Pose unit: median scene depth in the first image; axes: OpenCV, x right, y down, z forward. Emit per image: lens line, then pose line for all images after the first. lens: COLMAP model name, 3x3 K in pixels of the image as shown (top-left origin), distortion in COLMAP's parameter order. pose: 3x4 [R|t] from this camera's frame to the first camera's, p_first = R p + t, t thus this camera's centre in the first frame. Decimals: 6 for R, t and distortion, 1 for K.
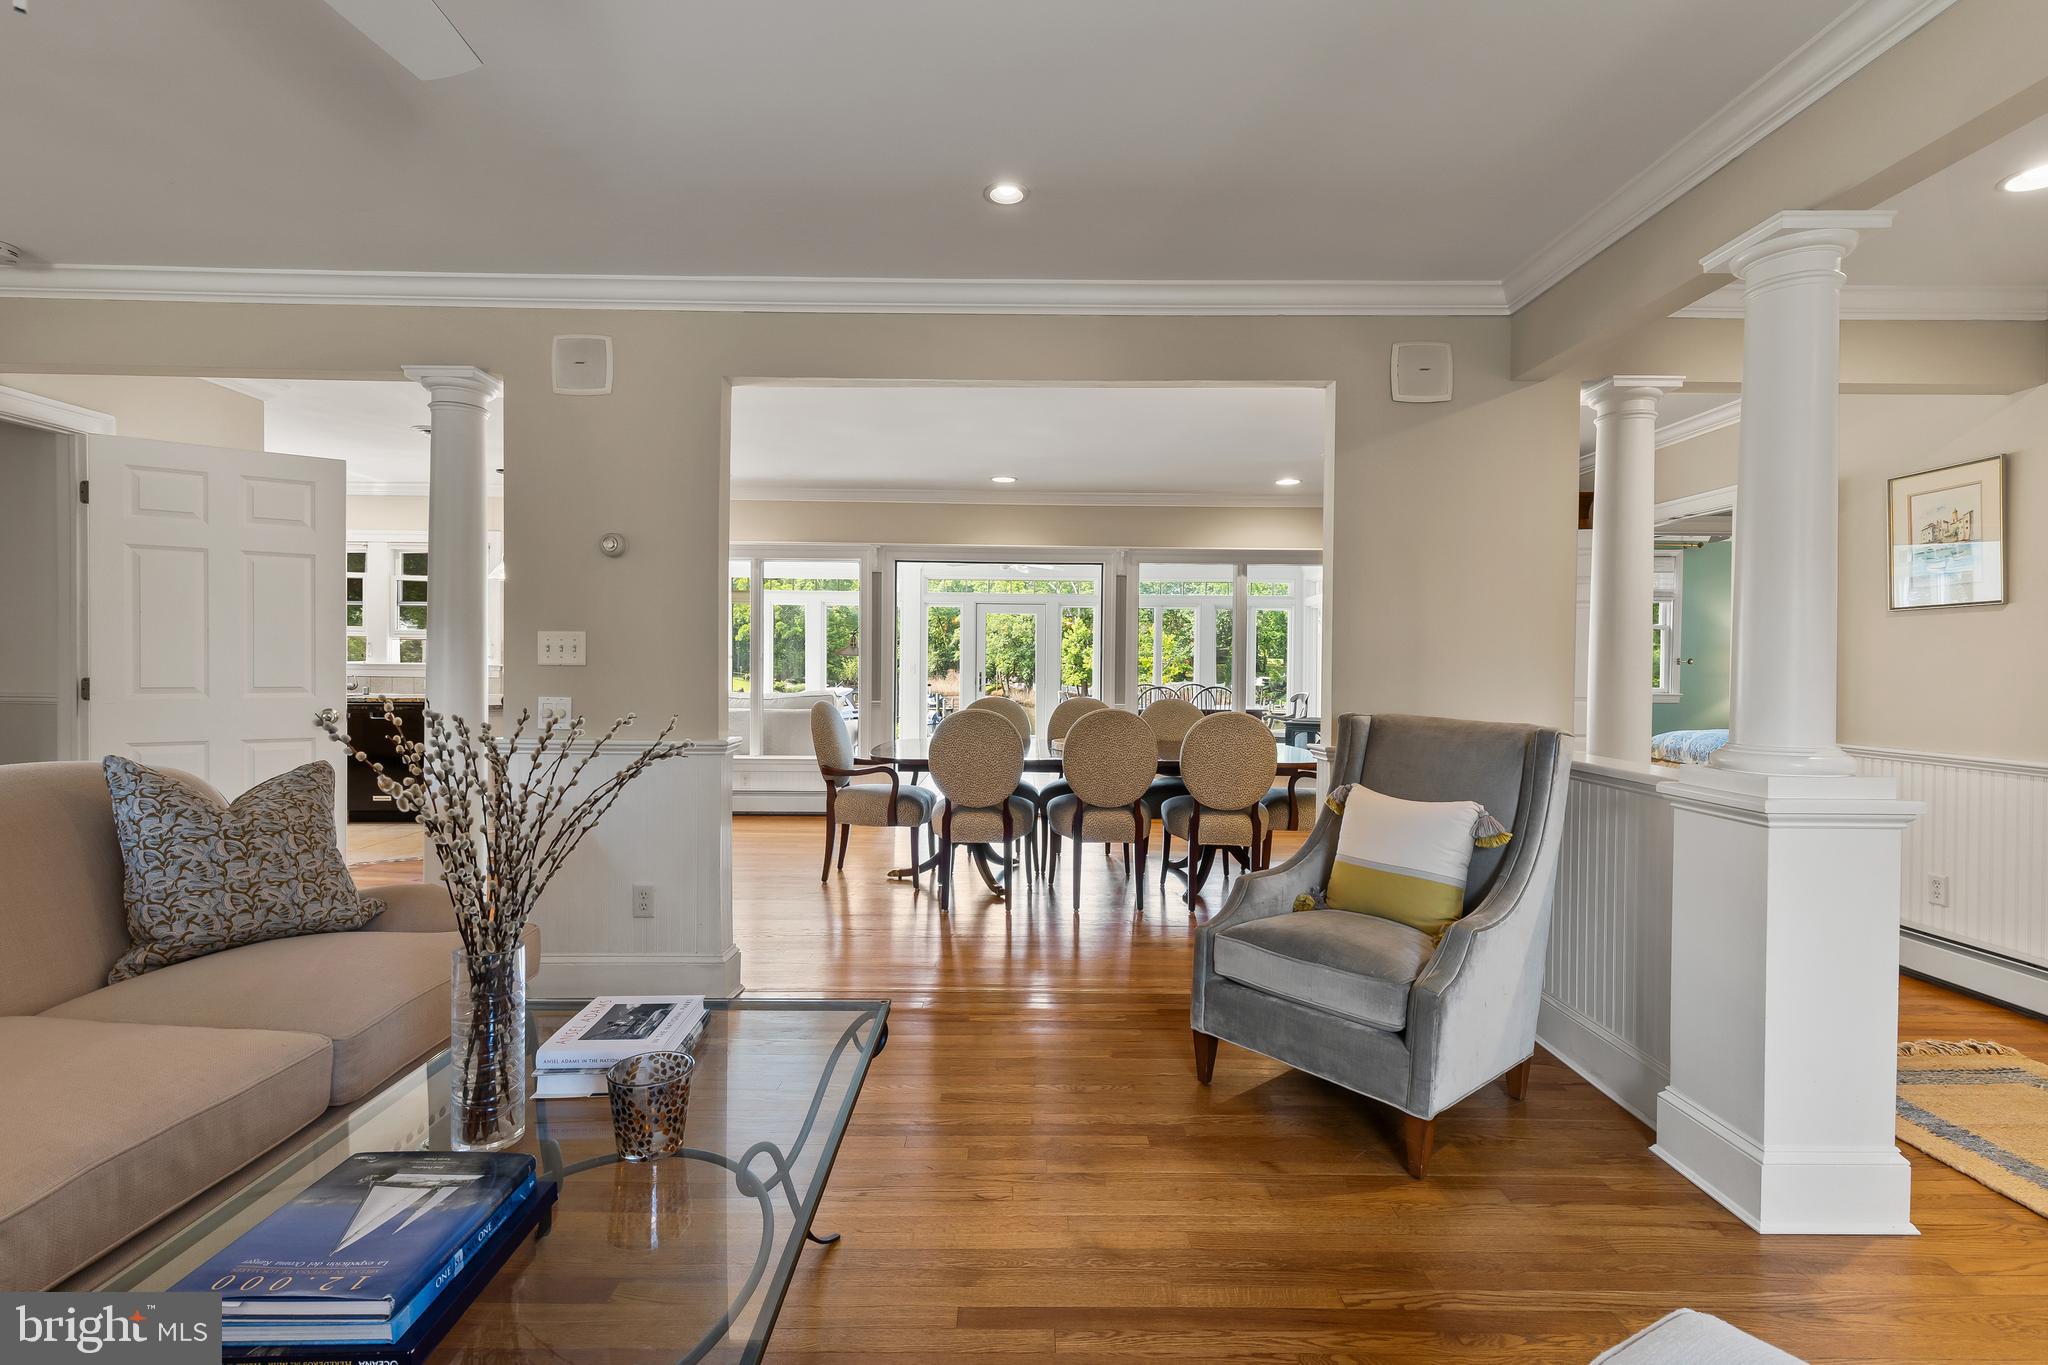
lens RADIAL K [[929.8, 0, 1021.0], [0, 929.8, 675.1], [0, 0, 1]] dist [0.005382, -0.001121]
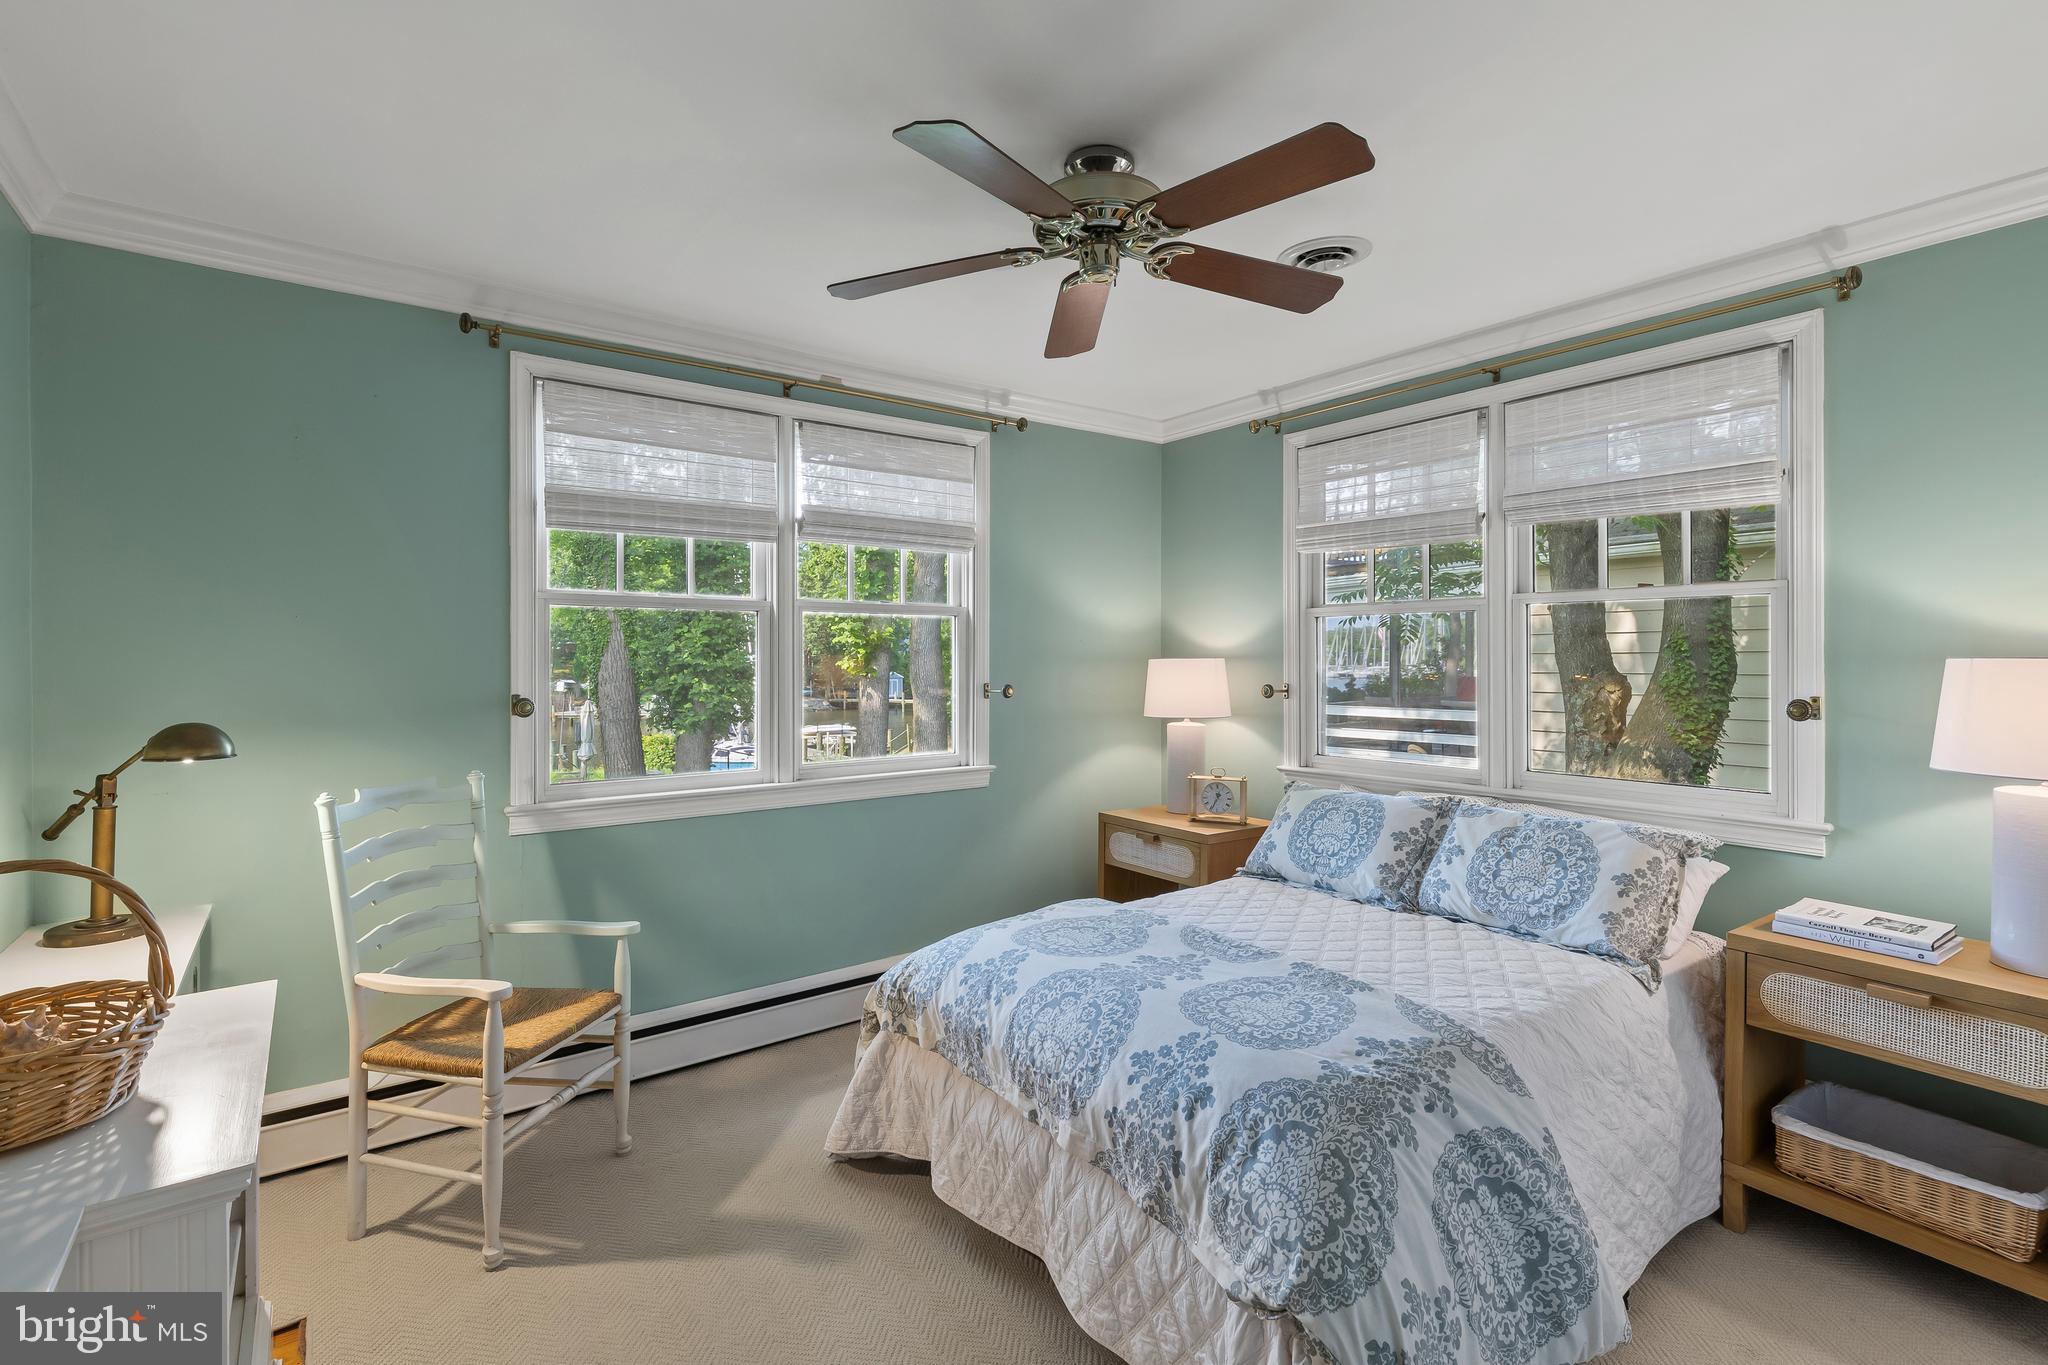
lens RADIAL K [[929.8, 0, 1021.8], [0, 929.8, 671.9], [0, 0, 1]] dist [0.005382, -0.001121]
pose [[0.804463, -0.014604, 0.593823, 0.465460], [0.018097, 0.999836, 0.000074, -0.023423], [-0.593727, 0.010687, 0.804596, 0.646965]]
